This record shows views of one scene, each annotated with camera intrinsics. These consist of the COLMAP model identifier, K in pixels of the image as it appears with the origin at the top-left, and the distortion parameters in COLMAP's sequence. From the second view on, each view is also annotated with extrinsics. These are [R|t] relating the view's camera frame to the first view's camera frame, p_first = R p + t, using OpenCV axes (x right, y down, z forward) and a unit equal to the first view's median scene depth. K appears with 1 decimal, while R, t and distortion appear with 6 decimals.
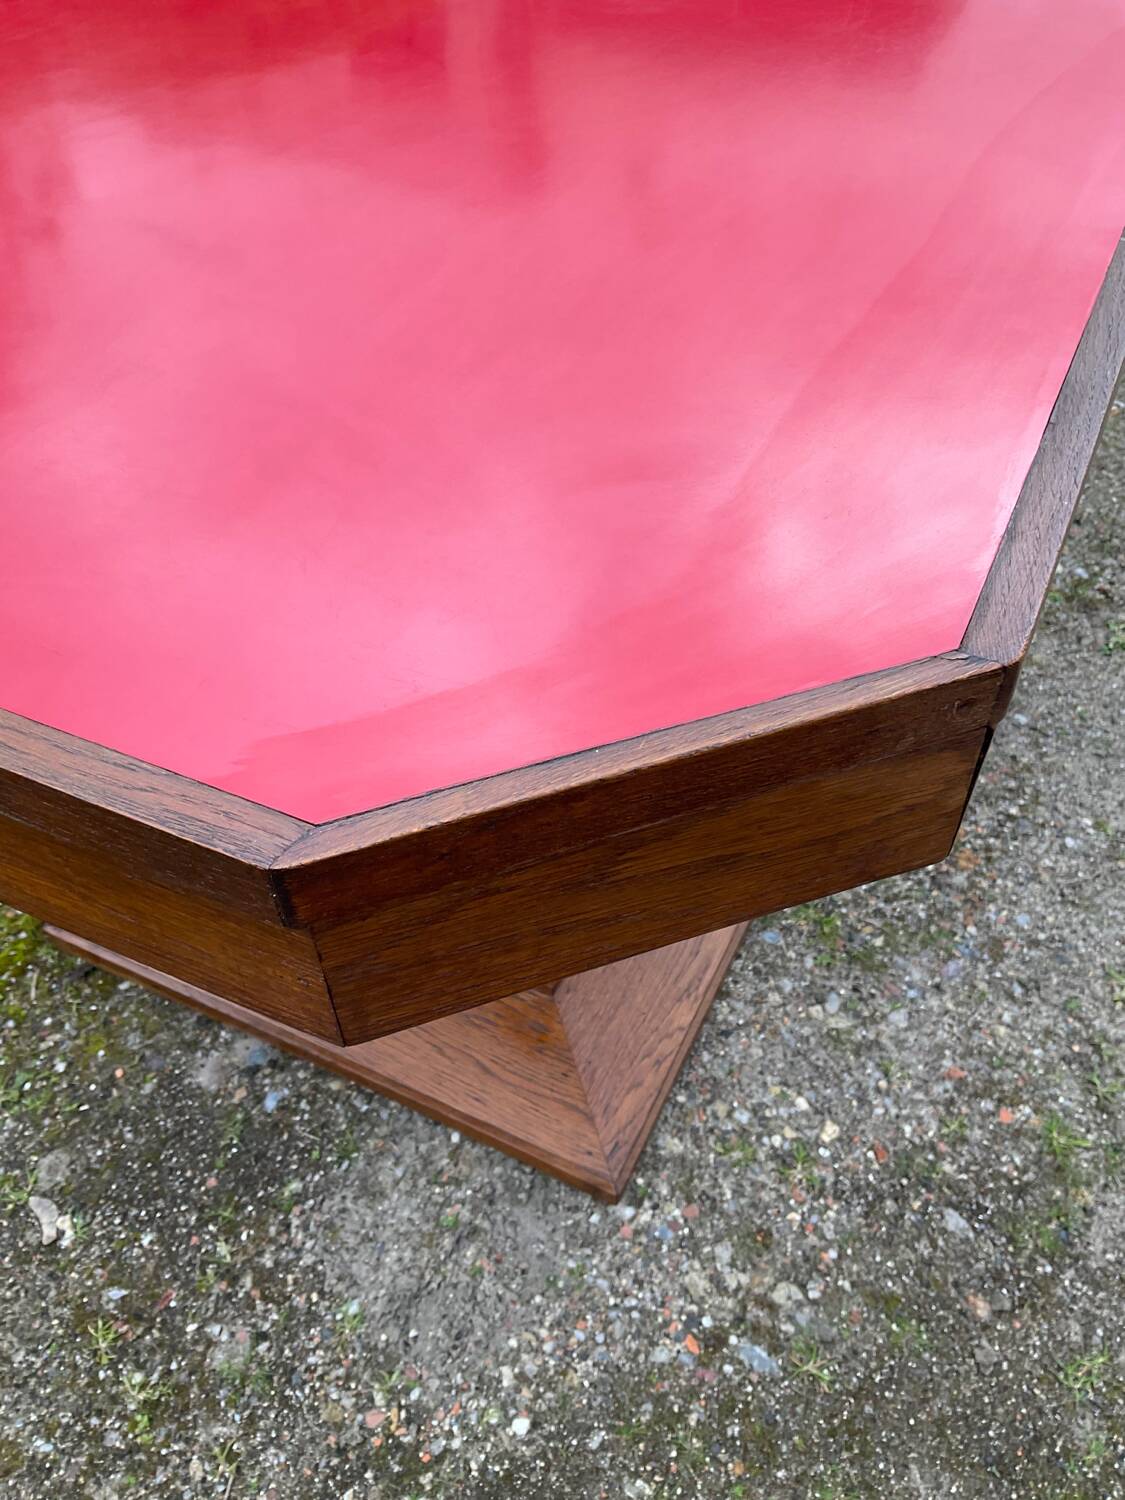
lens RADIAL K [[1258.0, 0, 573.6], [0, 1258.0, 757.5], [0, 0, 1]] dist [0.044704, -0.107877]
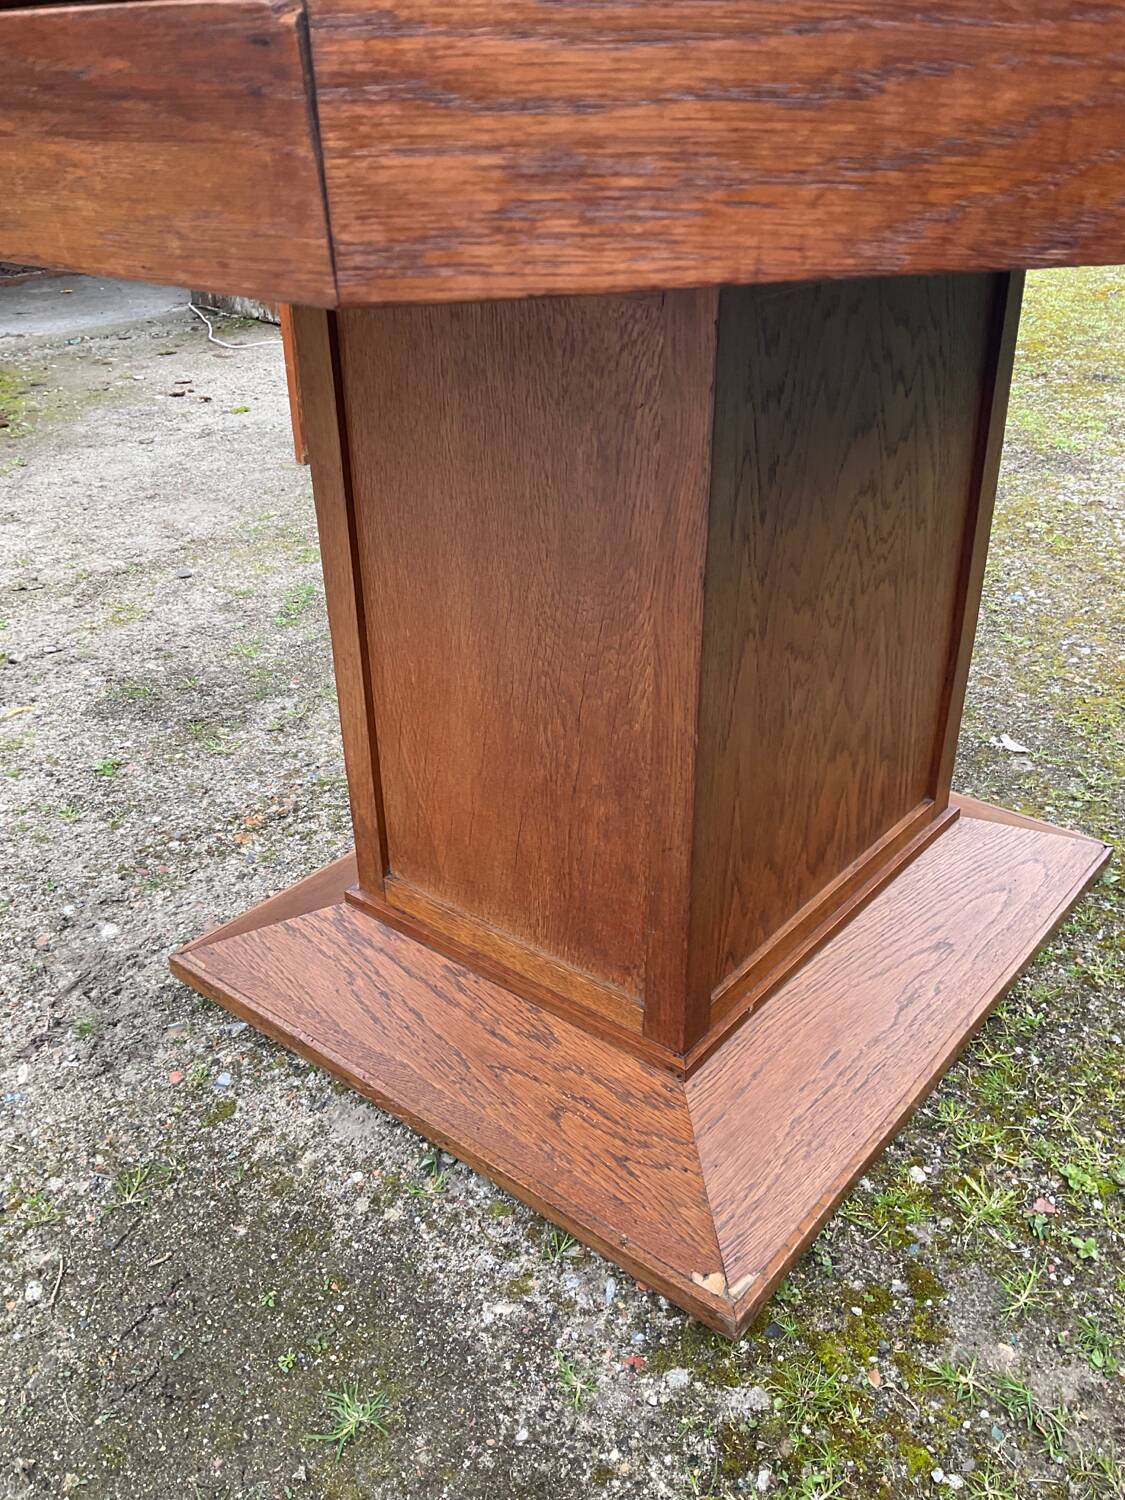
lens RADIAL K [[1258.0, 0, 550.0], [0, 1258.0, 688.2], [0, 0, 1]] dist [0.044704, -0.107877]
pose [[-0.968254, -0.075009, 0.238450, -0.239893], [0.204121, 0.313374, 0.927433, -1.146052], [-0.144290, 0.946663, -0.288115, 1.449019]]
